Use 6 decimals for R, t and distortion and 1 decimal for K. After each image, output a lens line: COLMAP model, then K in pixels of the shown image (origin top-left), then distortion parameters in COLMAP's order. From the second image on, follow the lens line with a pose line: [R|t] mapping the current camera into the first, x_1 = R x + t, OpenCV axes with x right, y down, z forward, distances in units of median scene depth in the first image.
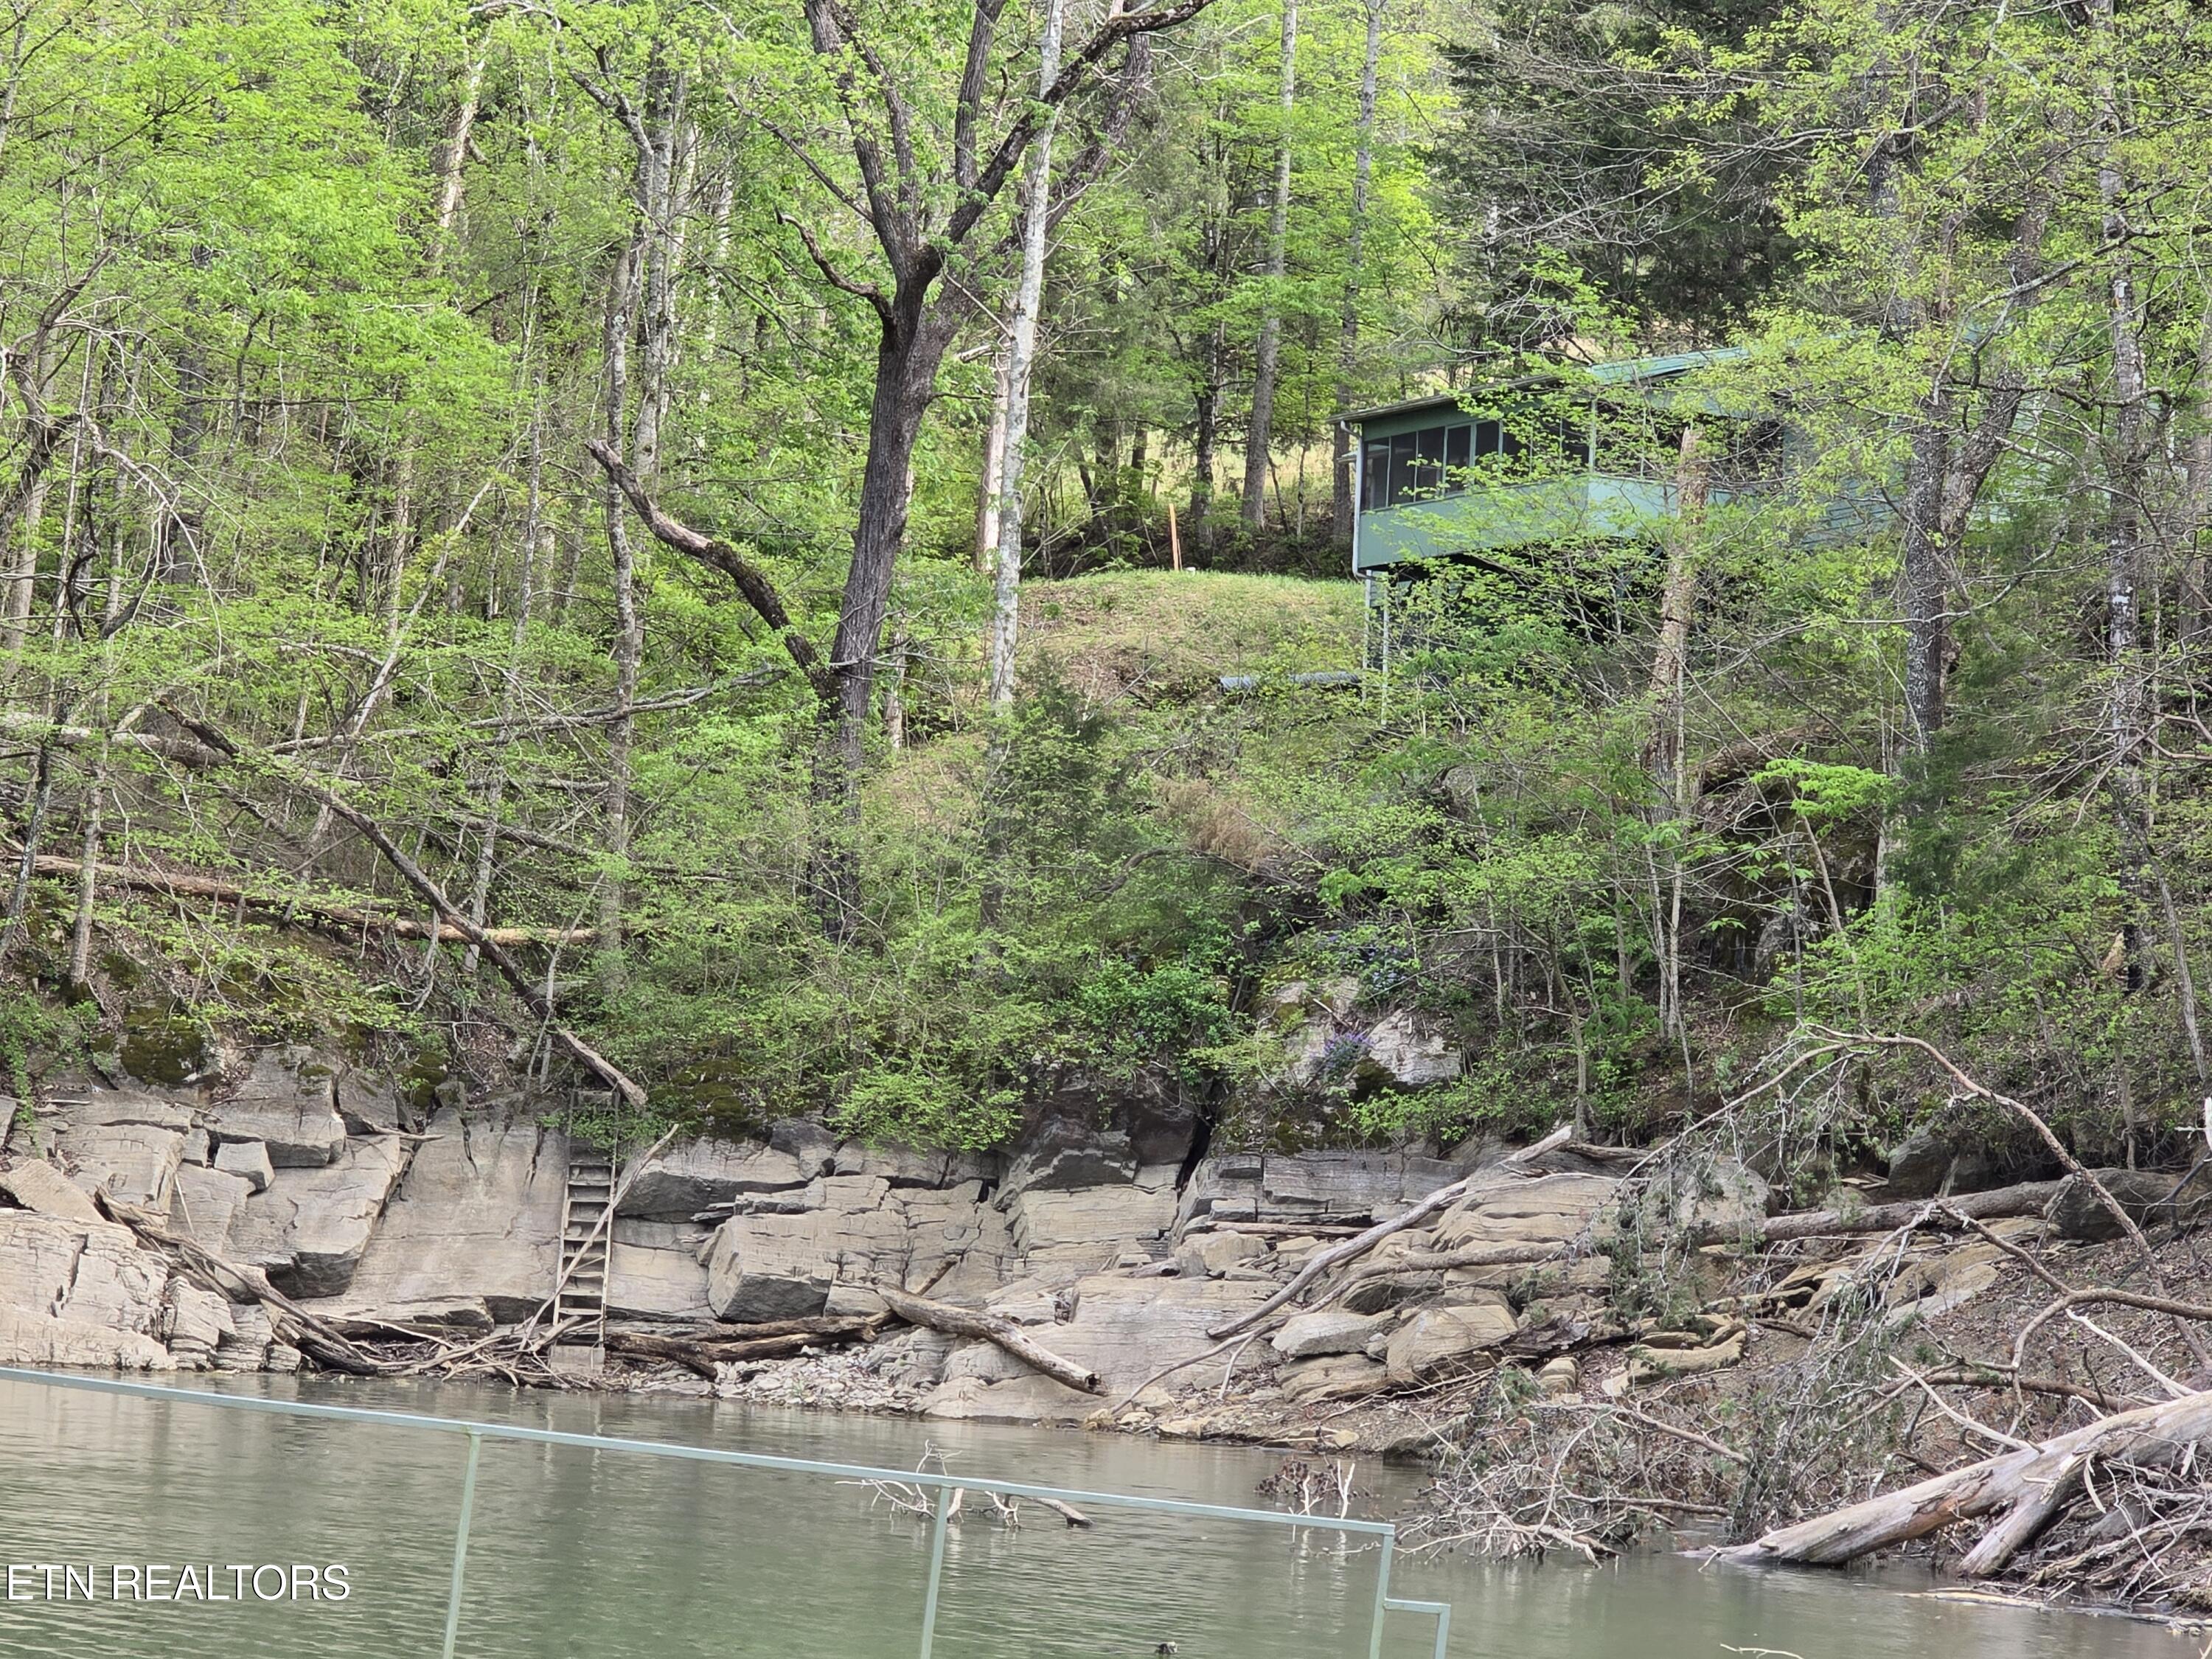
lens RADIAL K [[5646.1, 0, 1106.0], [0, 5646.1, 829.5], [0, 0, 1]] dist [-0.966907, 15.996754]
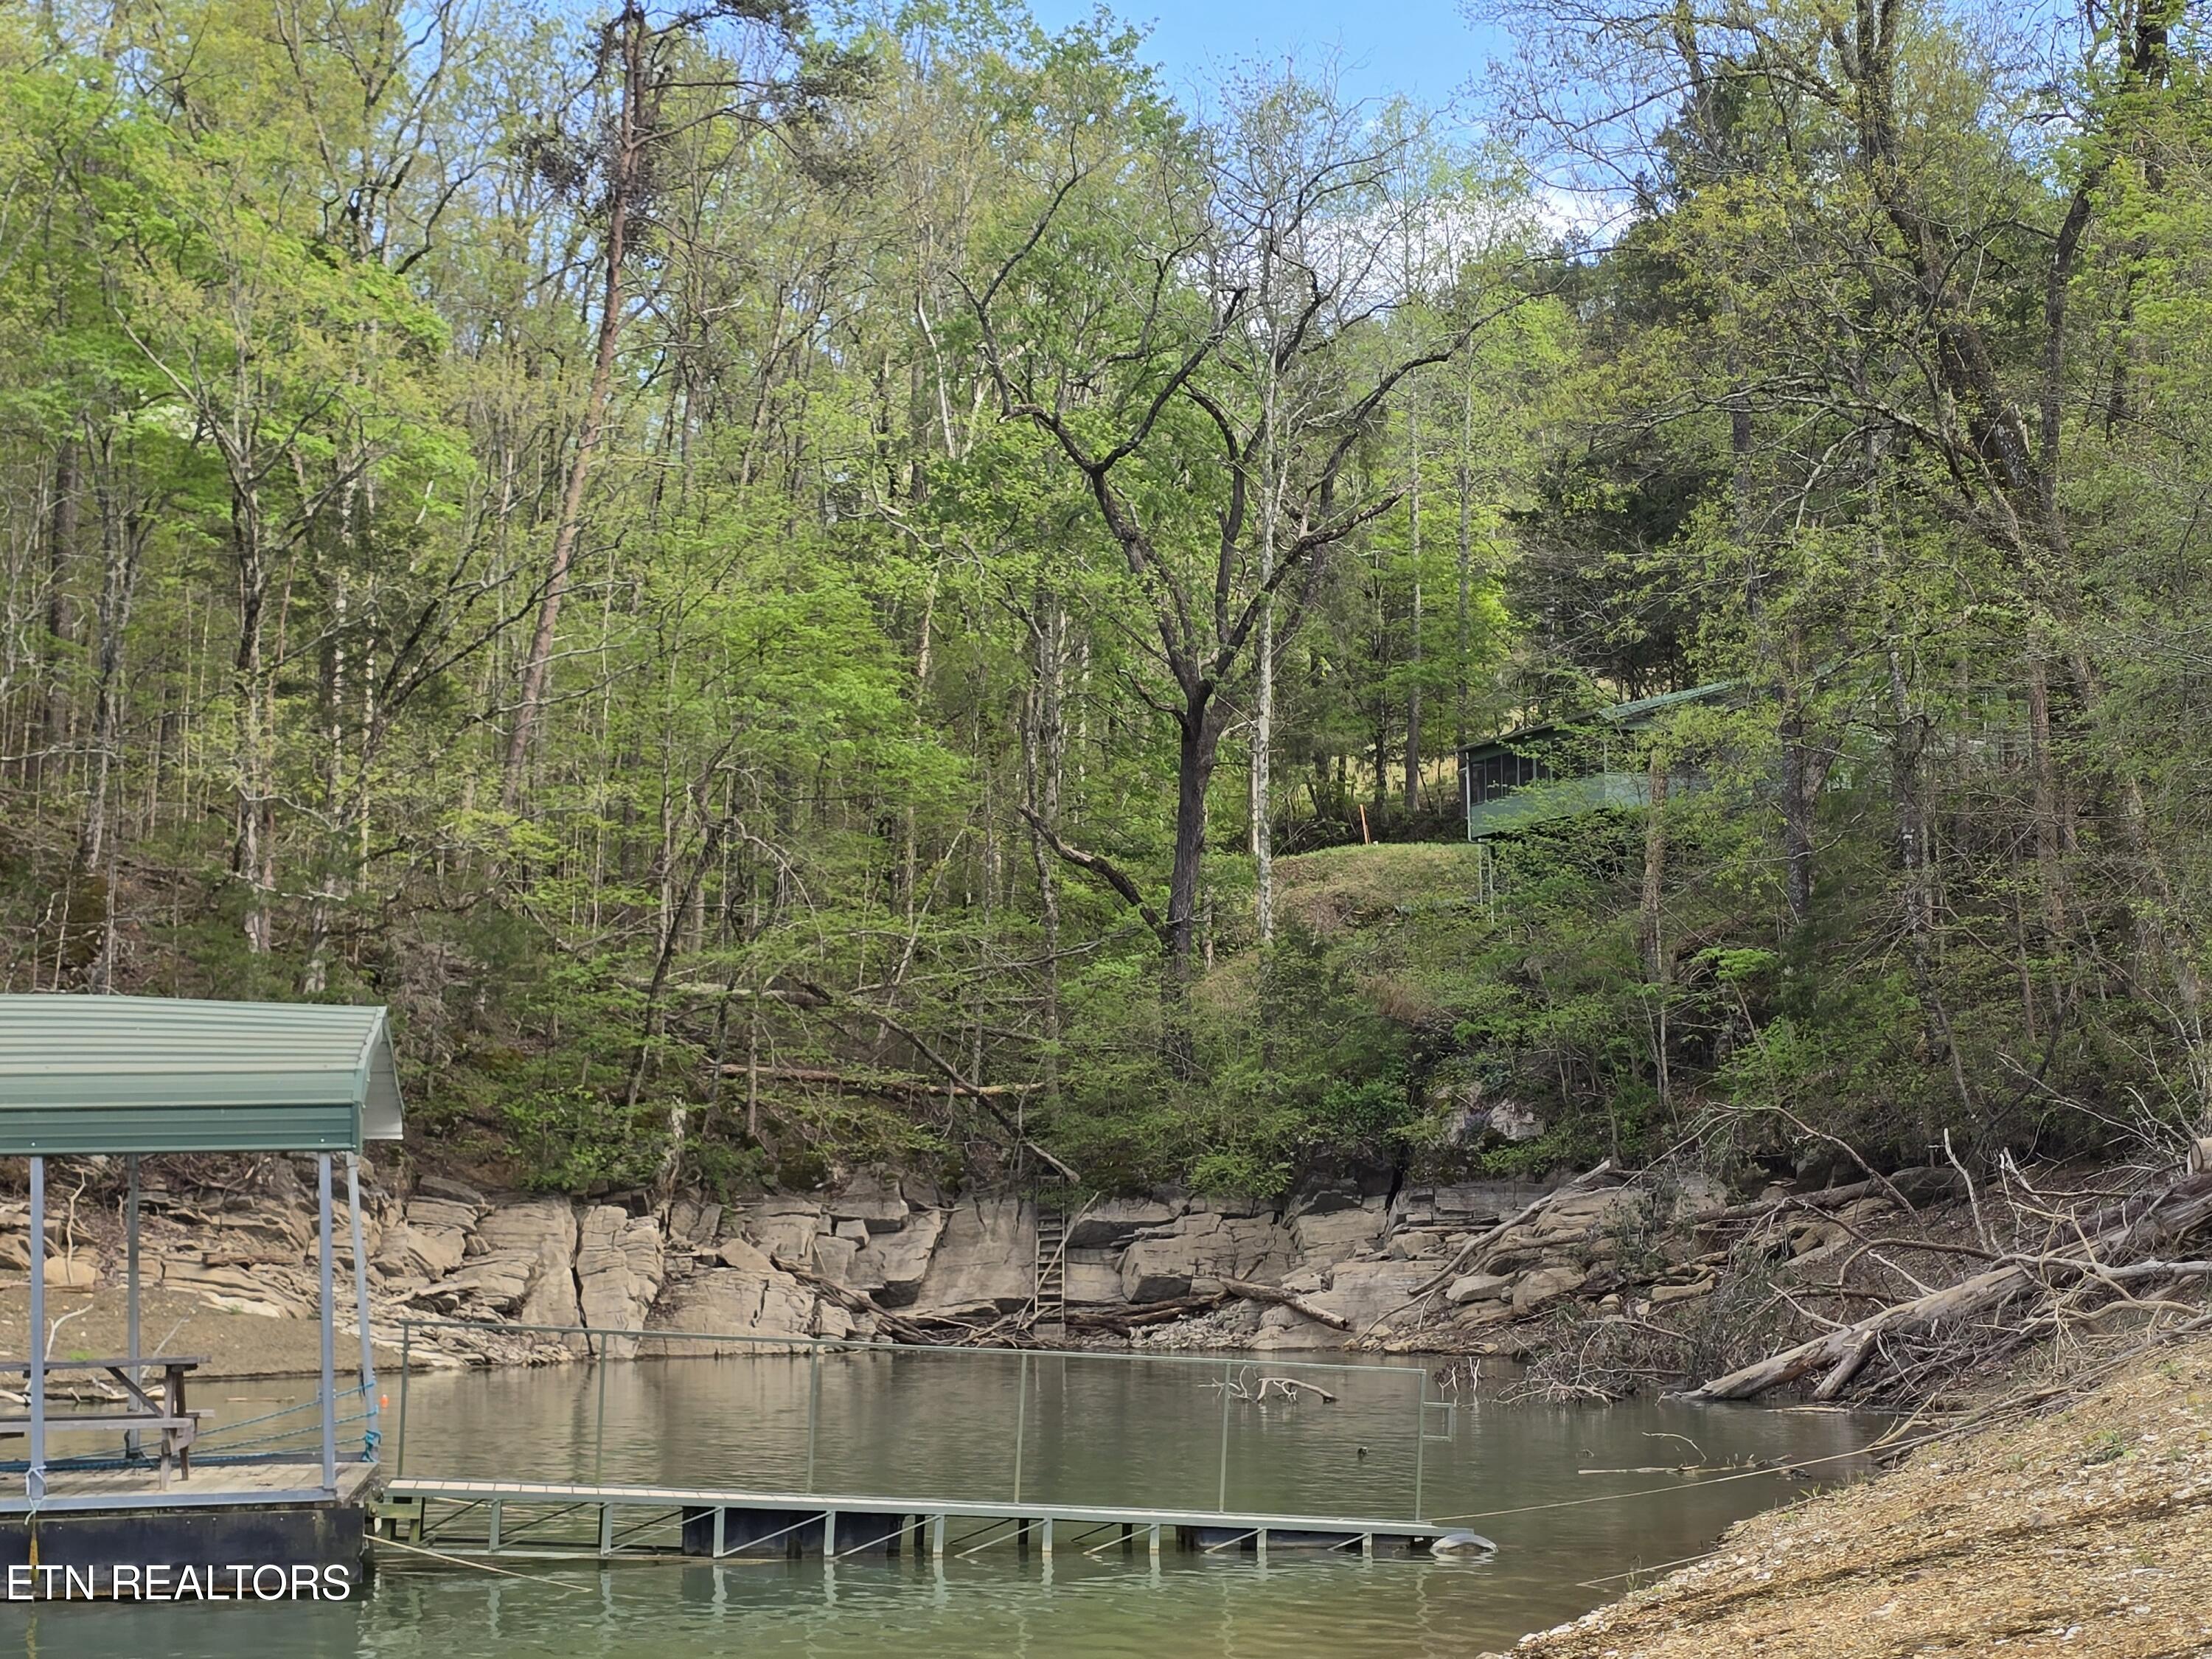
lens RADIAL K [[3416.1, 0, 1066.3], [0, 3416.1, 958.4], [0, 0, 1]] dist [0.277076, -1.054533]
pose [[0.994066, -0.073504, -0.080182, 0.004947], [0.072570, 0.997258, -0.014505, -0.005675], [0.081029, 0.008601, 0.996675, -0.071287]]
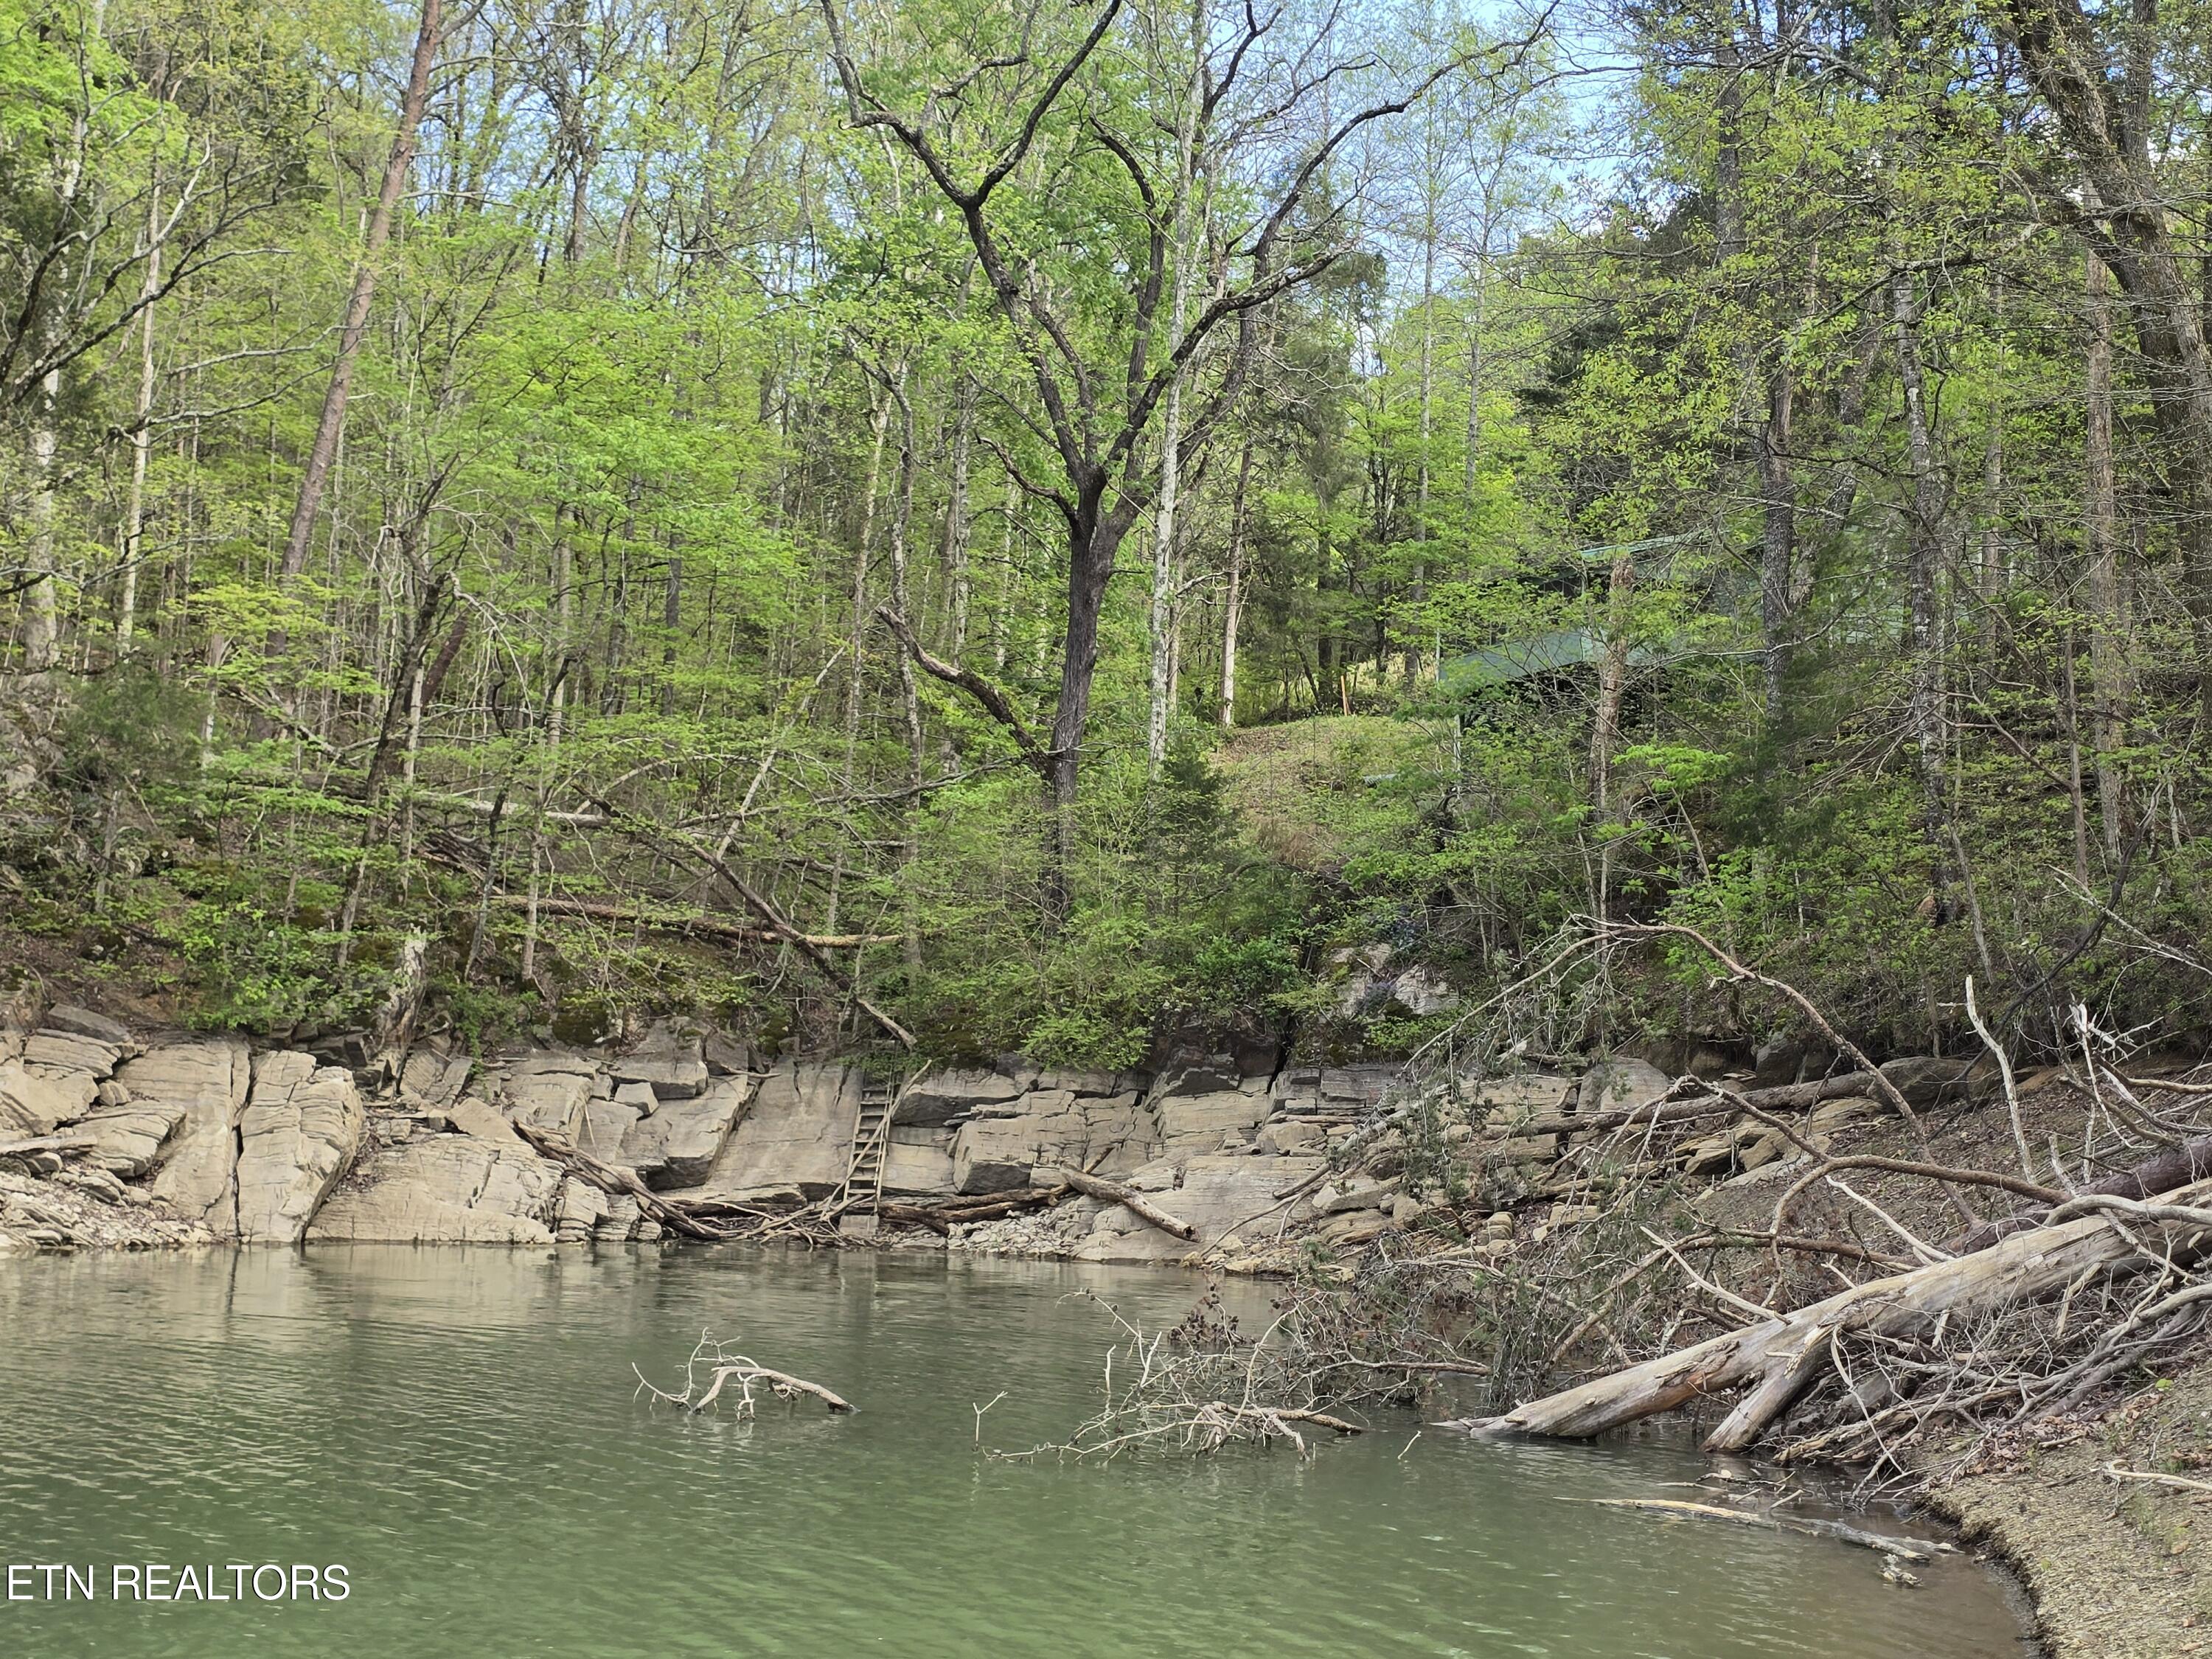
lens RADIAL K [[3102.1, 0, 1076.9], [0, 3102.1, 883.7], [0, 0, 1]] dist [0.277606, -1.065106]
pose [[0.994348, -0.035275, -0.100140, 0.045914], [0.034478, 0.999359, -0.009679, 0.015953], [0.100418, 0.006171, 0.994926, 0.196591]]
